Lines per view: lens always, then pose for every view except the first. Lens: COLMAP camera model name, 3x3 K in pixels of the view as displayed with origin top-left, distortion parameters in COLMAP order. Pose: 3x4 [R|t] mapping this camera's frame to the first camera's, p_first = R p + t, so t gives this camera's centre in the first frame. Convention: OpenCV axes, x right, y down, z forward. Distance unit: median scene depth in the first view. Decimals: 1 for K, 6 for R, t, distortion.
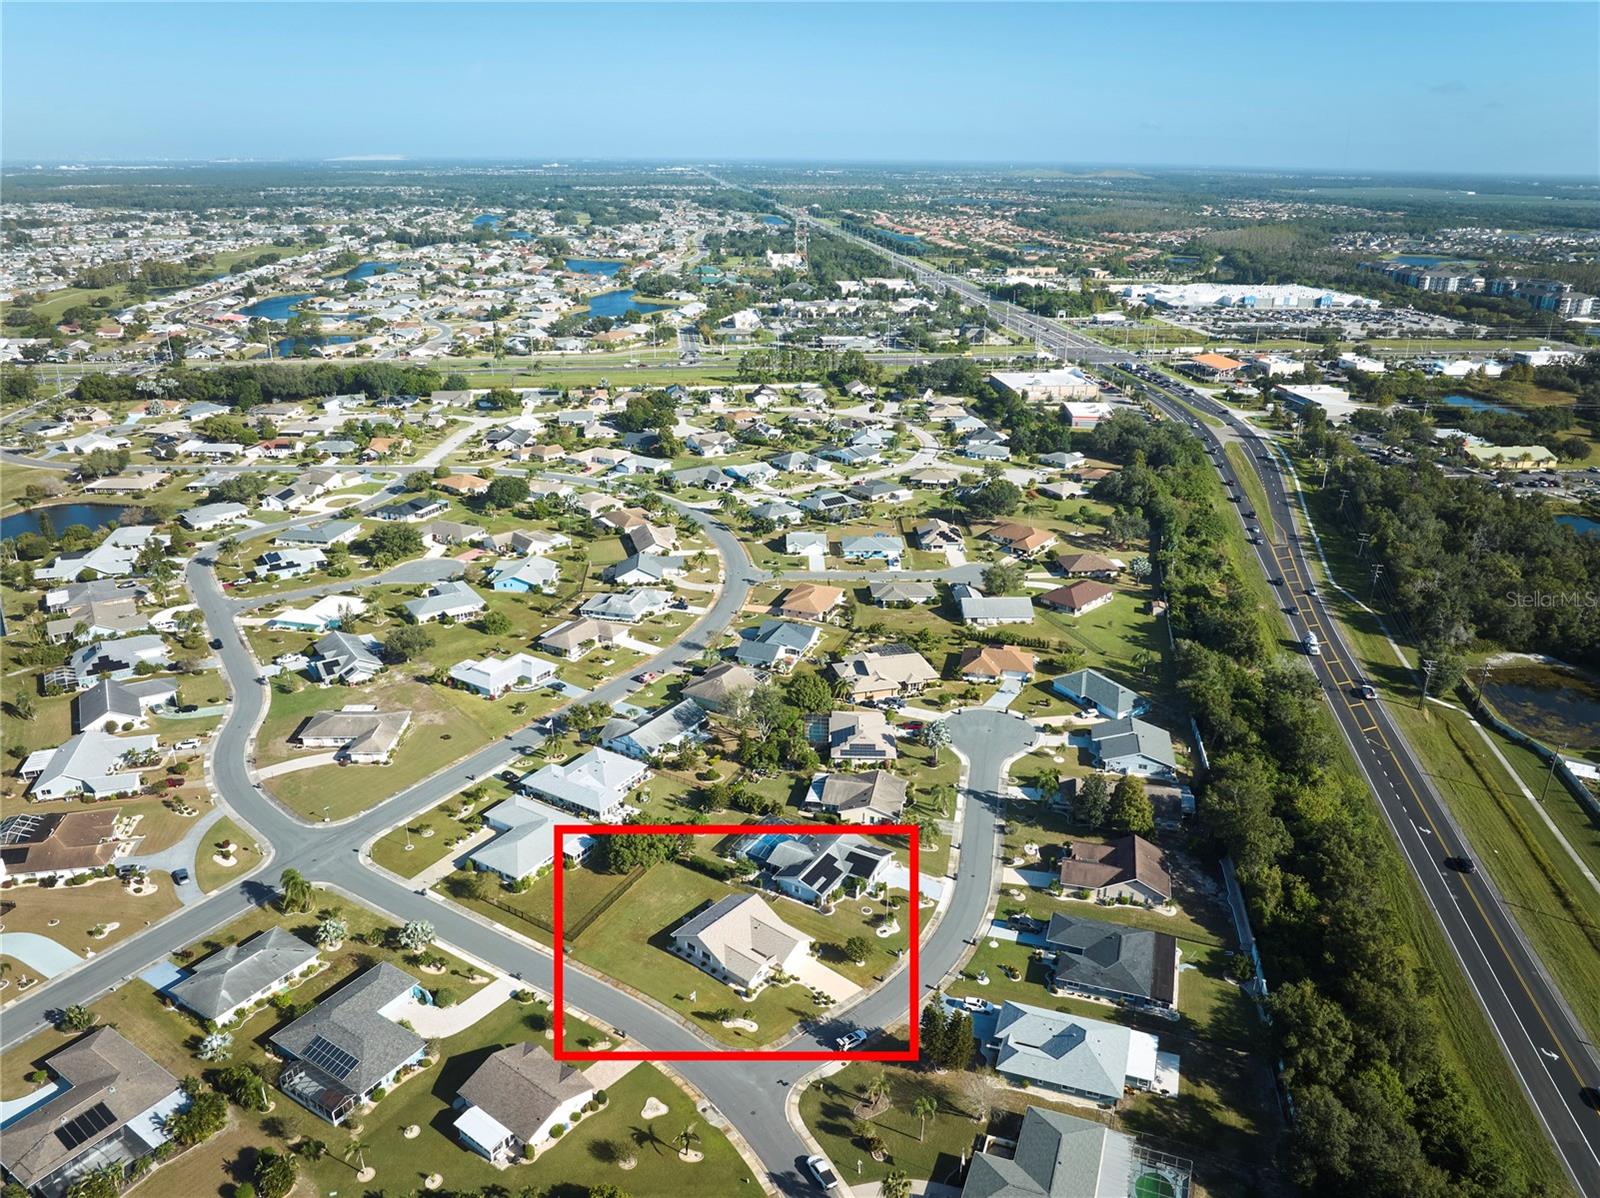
lens RADIAL K [[1135.4, 0, 806.0], [0, 1135.4, 598.3], [0, 0, 1]] dist [-0.041584, -0.003215]
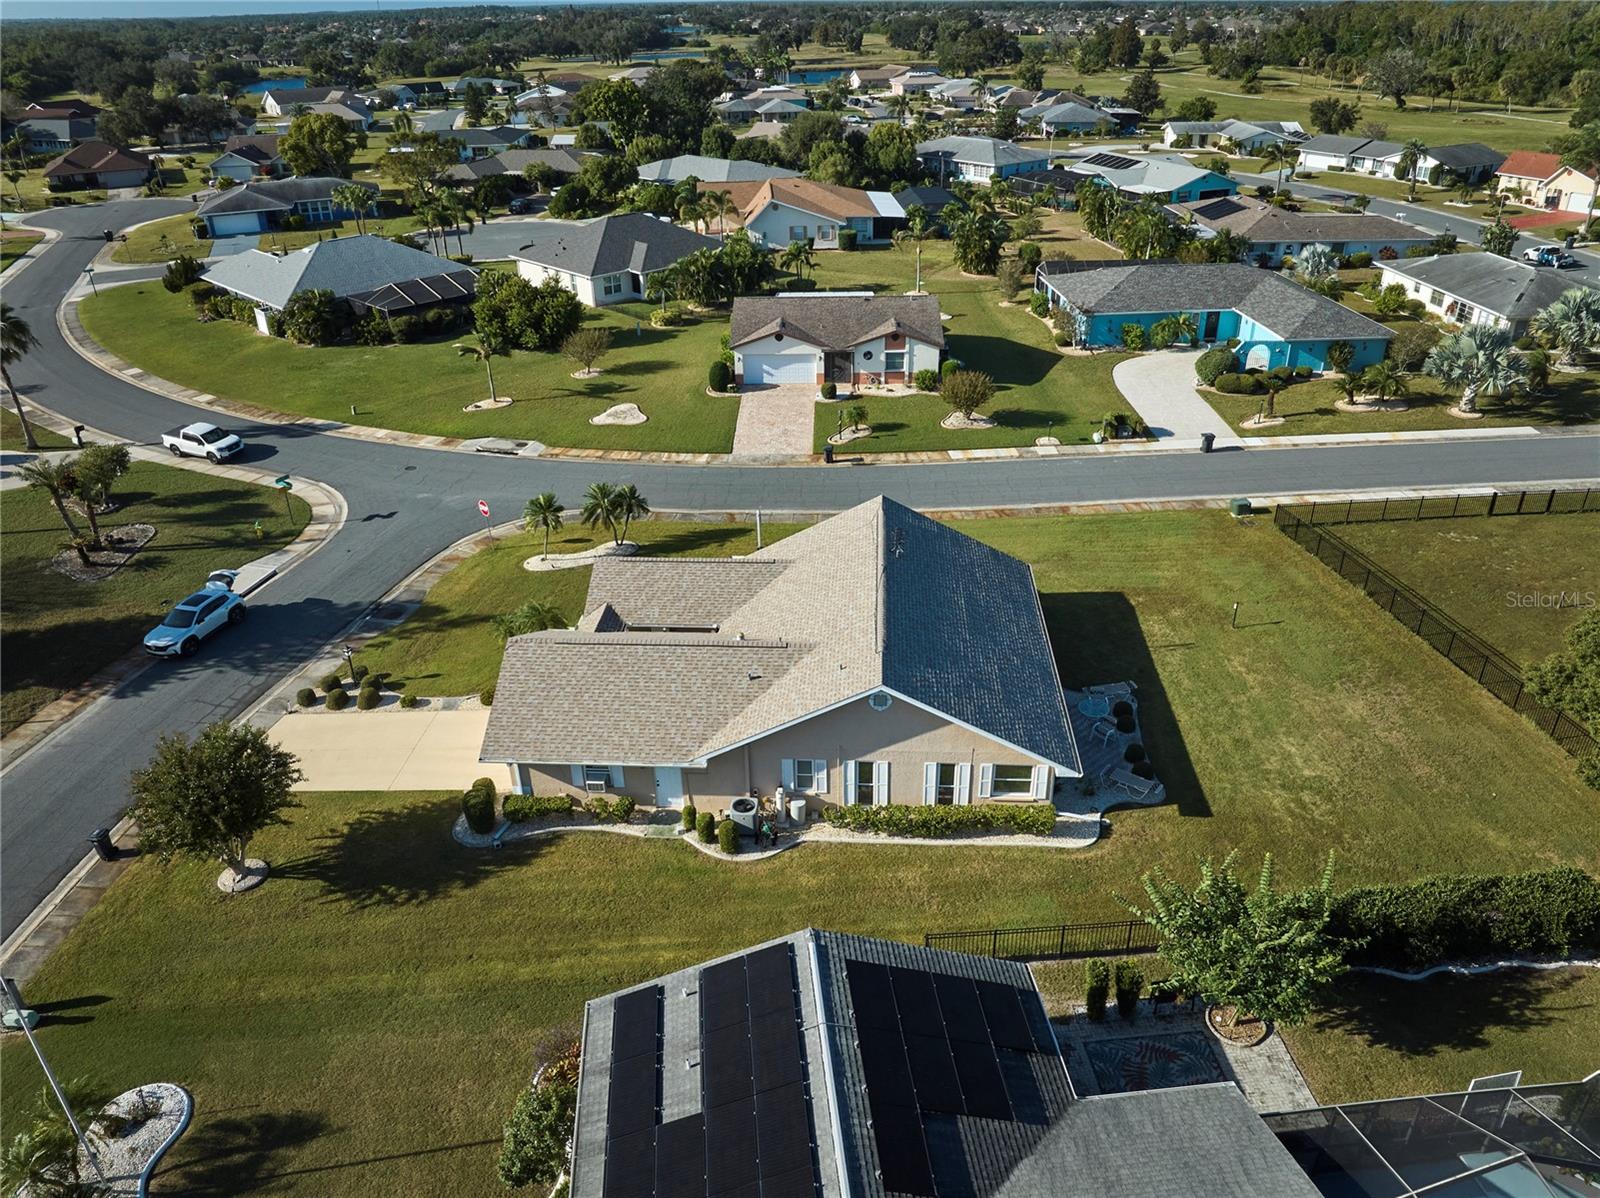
lens RADIAL K [[1126.1, 0, 805.4], [0, 1126.1, 602.4], [0, 0, 1]] dist [-0.038501, 0.001911]
pose [[-0.809606, 0.283398, -0.514027, 0.049904], [-0.205451, 0.683512, 0.700430, 0.126174], [0.549844, 0.672679, -0.495151, 1.022956]]
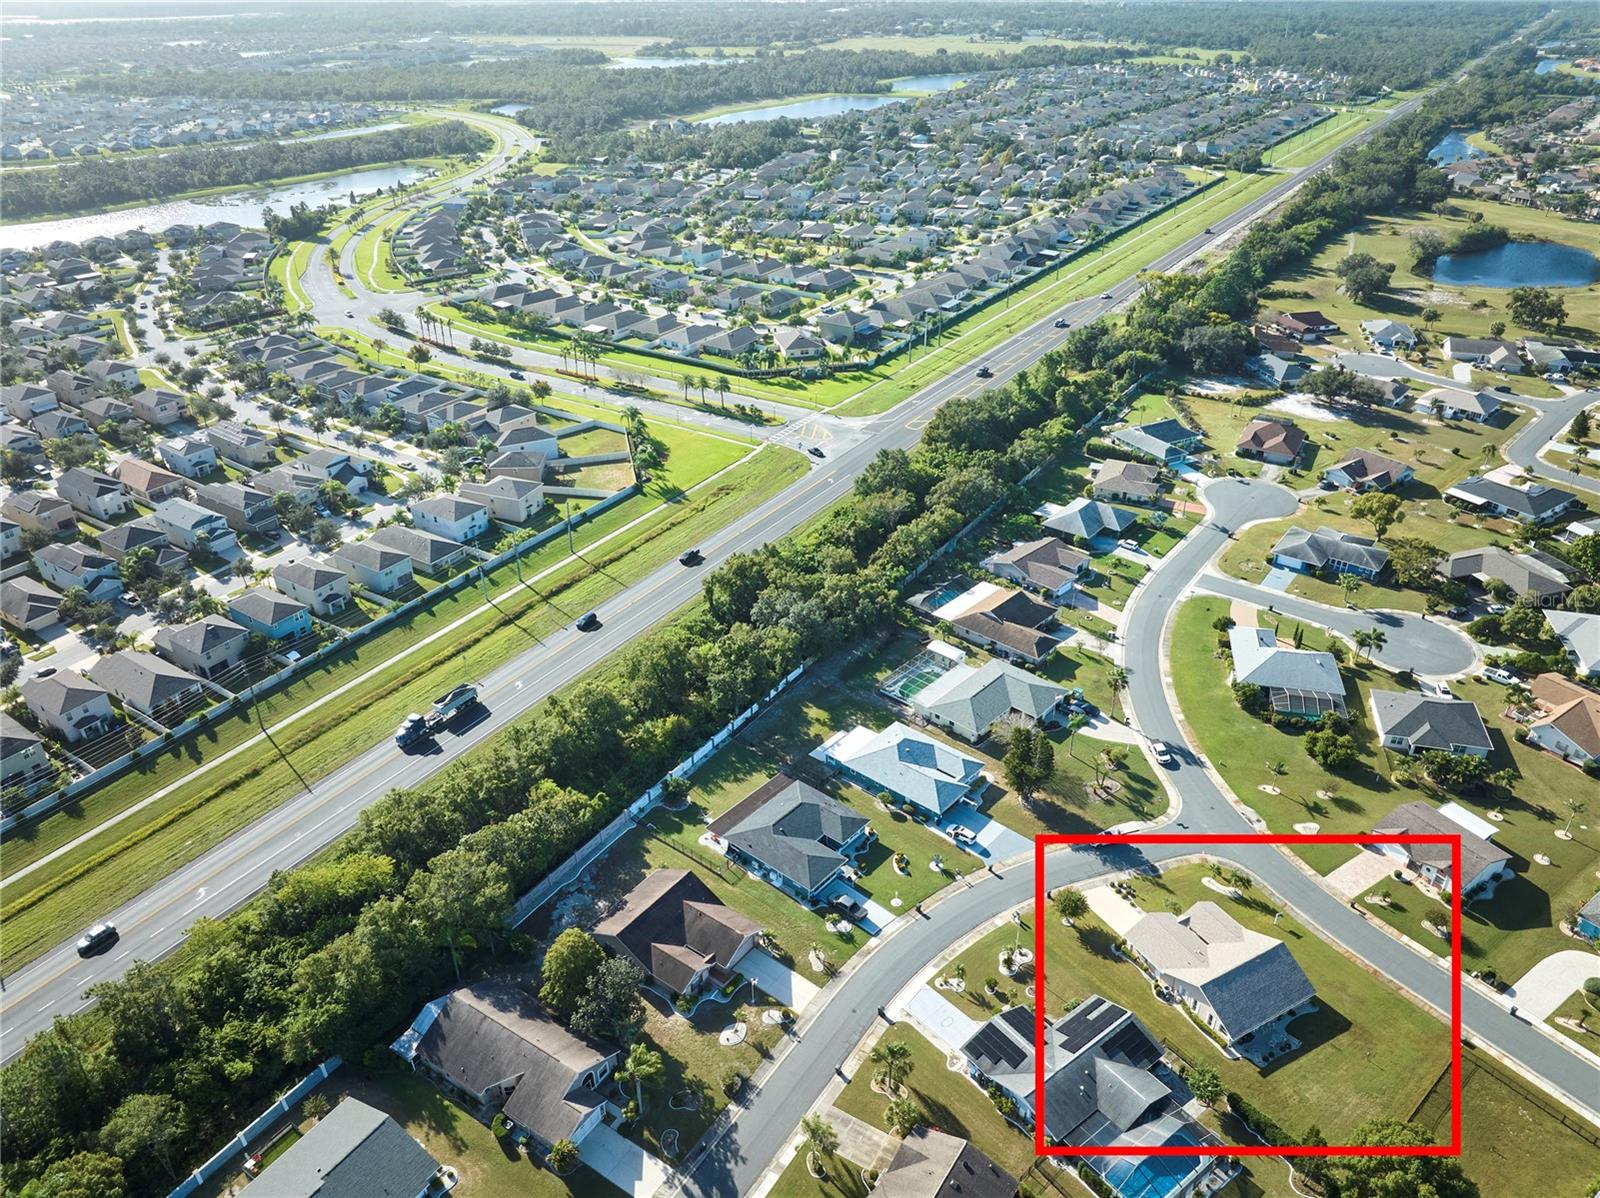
lens RADIAL K [[1126.1, 0, 805.4], [0, 1126.1, 602.4], [0, 0, 1]] dist [-0.038501, 0.001911]
pose [[-0.925997, -0.190890, 0.325715, 0.002908], [0.136379, 0.635358, 0.760080, -0.435567], [-0.352037, 0.748253, -0.562306, 1.240988]]
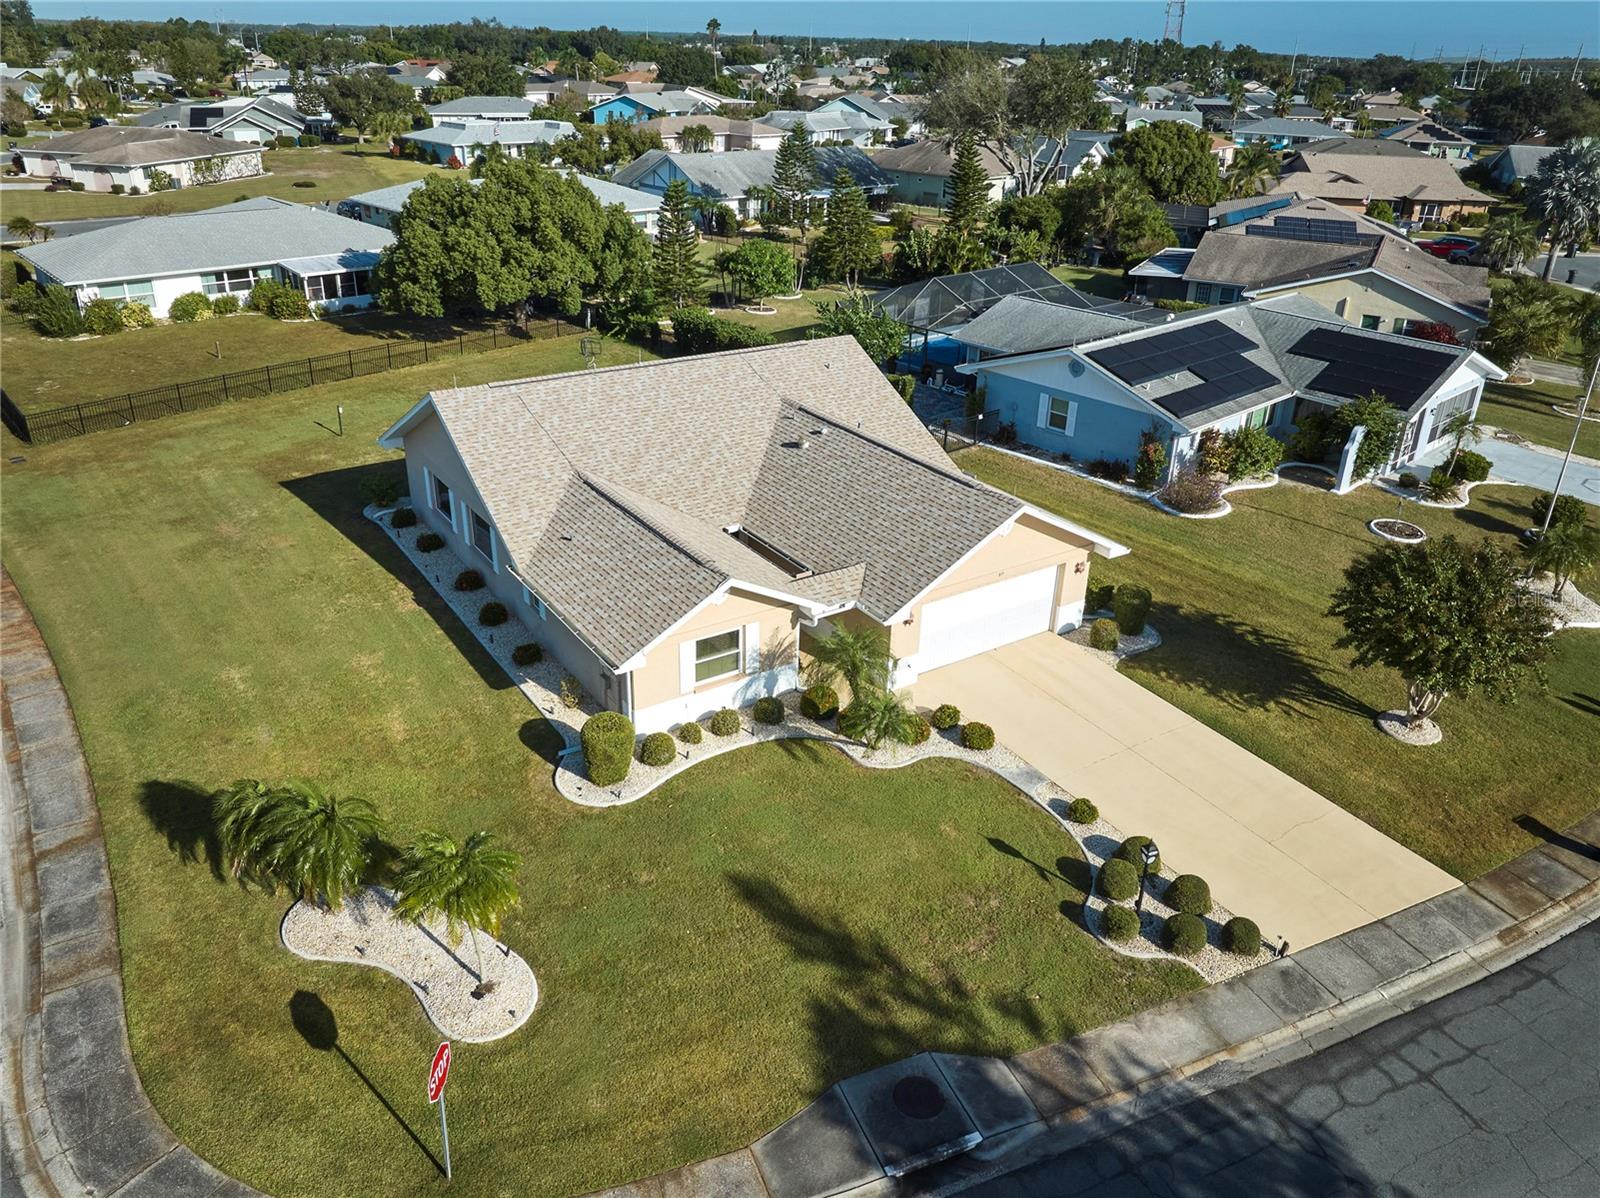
lens RADIAL K [[1168.1, 0, 806.0], [0, 1168.1, 600.4], [0, 0, 1]] dist [-0.042875, 0.006728]
pose [[0.959835, 0.138718, -0.243872, 0.004966], [-0.119645, 0.988598, 0.091429, 0.276223], [0.253774, -0.058579, 0.965488, 0.761426]]
